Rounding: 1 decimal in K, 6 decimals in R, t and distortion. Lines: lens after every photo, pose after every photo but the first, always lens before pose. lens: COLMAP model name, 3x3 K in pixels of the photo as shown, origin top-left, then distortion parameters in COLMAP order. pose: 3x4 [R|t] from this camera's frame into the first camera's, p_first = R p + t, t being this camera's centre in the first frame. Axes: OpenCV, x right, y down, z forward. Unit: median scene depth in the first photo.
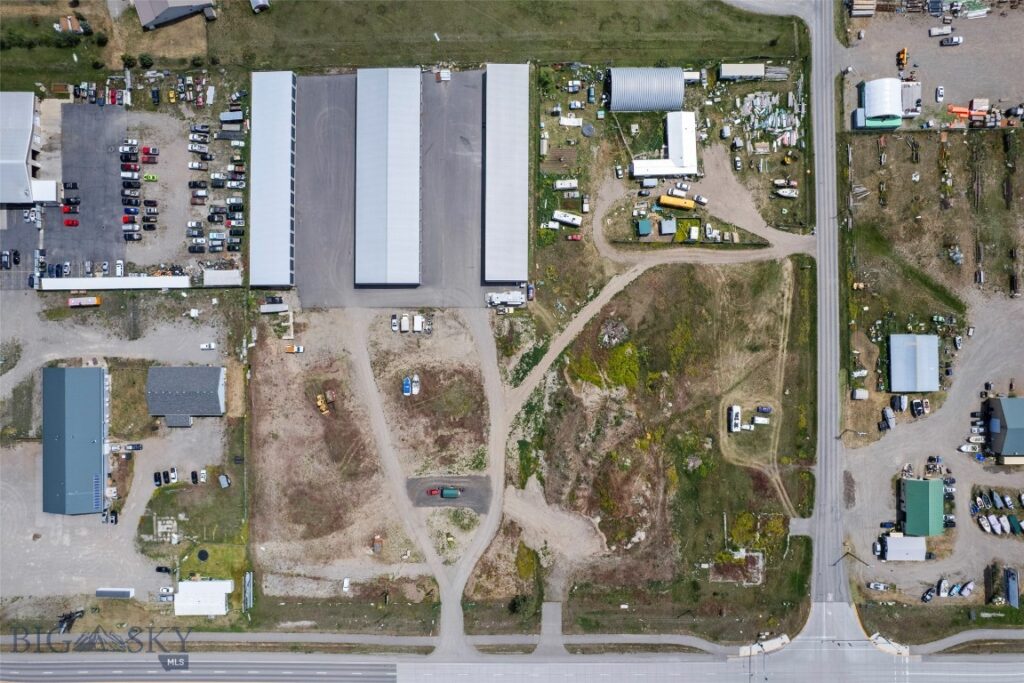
lens RADIAL K [[655.2, 0, 503.0], [0, 655.2, 351.7], [0, 0, 1]] dist [-0.070538, 0.060201]
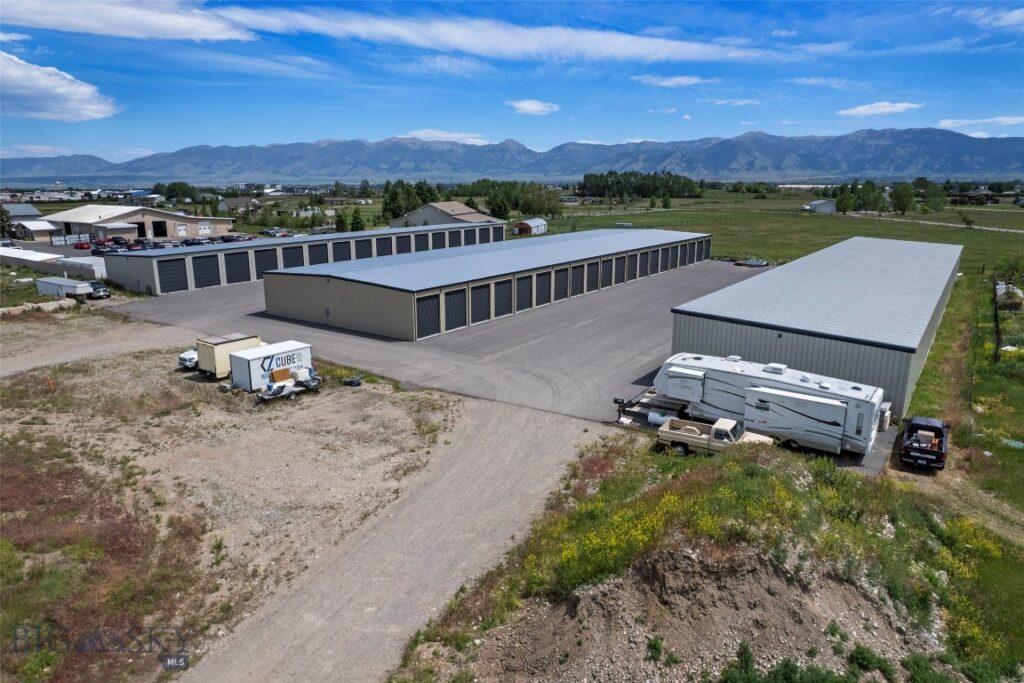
lens RADIAL K [[655.2, 0, 509.9], [0, 655.2, 339.9], [0, 0, 1]] dist [-0.070538, 0.060201]
pose [[0.811057, 0.154065, -0.564314, 0.044435], [-0.584740, 0.186613, -0.789465, 0.072769], [-0.016320, 0.970278, 0.241442, 0.942926]]
